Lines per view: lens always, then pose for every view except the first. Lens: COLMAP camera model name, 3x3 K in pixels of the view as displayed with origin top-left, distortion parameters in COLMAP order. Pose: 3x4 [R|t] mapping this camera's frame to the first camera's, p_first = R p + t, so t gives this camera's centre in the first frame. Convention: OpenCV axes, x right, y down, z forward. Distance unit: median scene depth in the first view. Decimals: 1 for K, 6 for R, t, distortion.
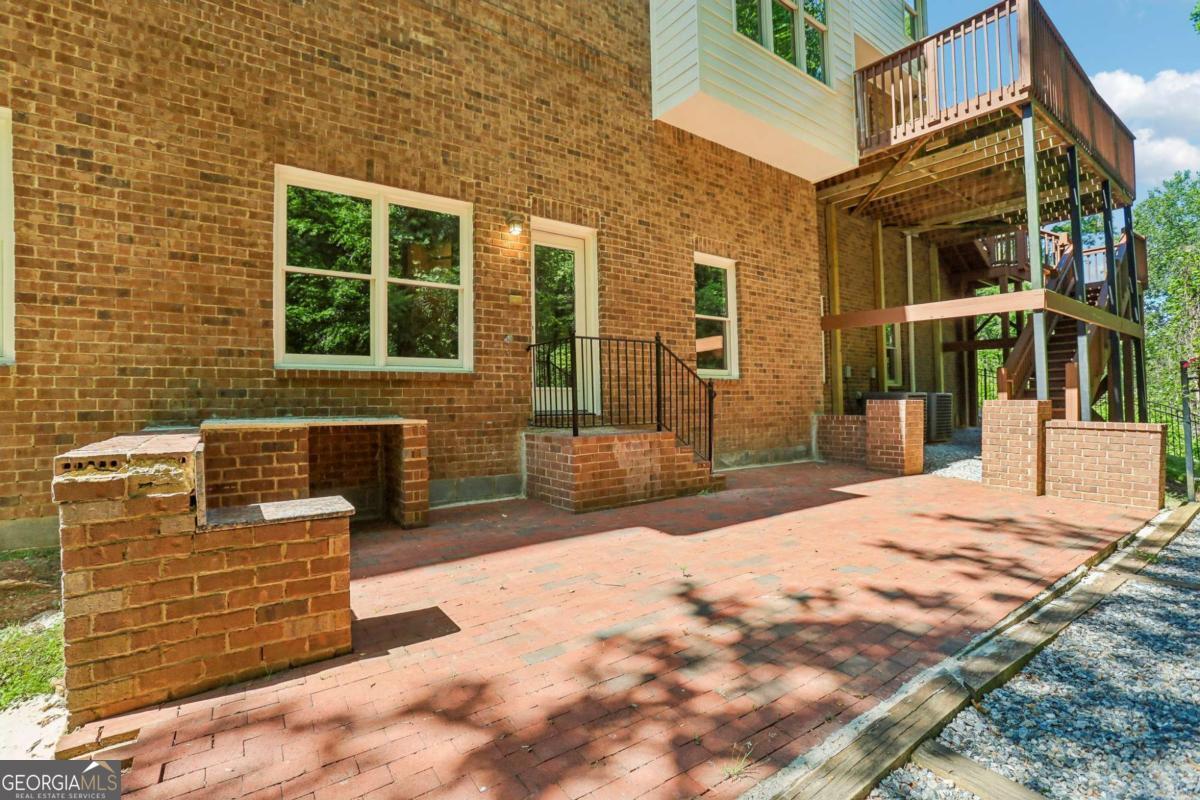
lens RADIAL K [[558.1, 0, 594.5], [0, 558.1, 396.2], [0, 0, 1]] dist [-0.079109, 0.034180]
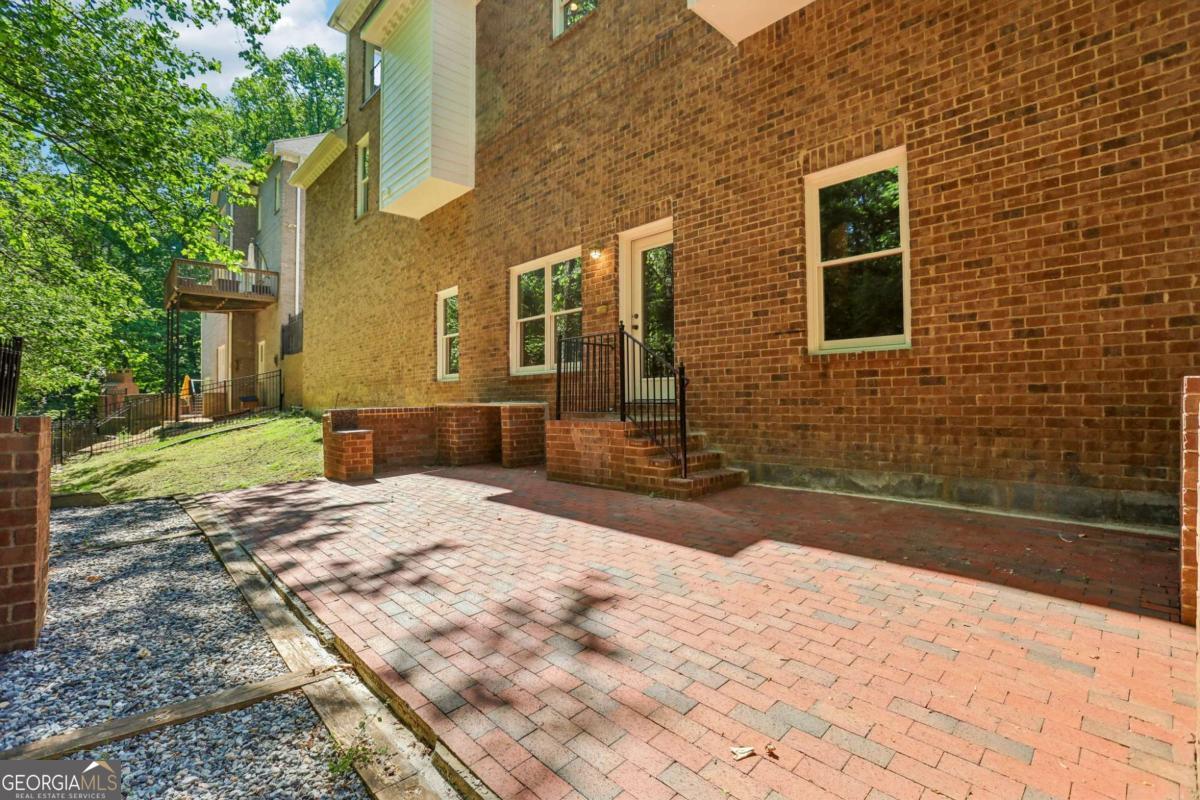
lens RADIAL K [[558.1, 0, 594.5], [0, 558.1, 396.2], [0, 0, 1]] dist [-0.079109, 0.034180]
pose [[0.108957, 0.008300, -0.994012, 0.999717], [0.026034, 0.999598, 0.011201, 0.005117], [0.993705, -0.027099, 0.108697, 0.769183]]
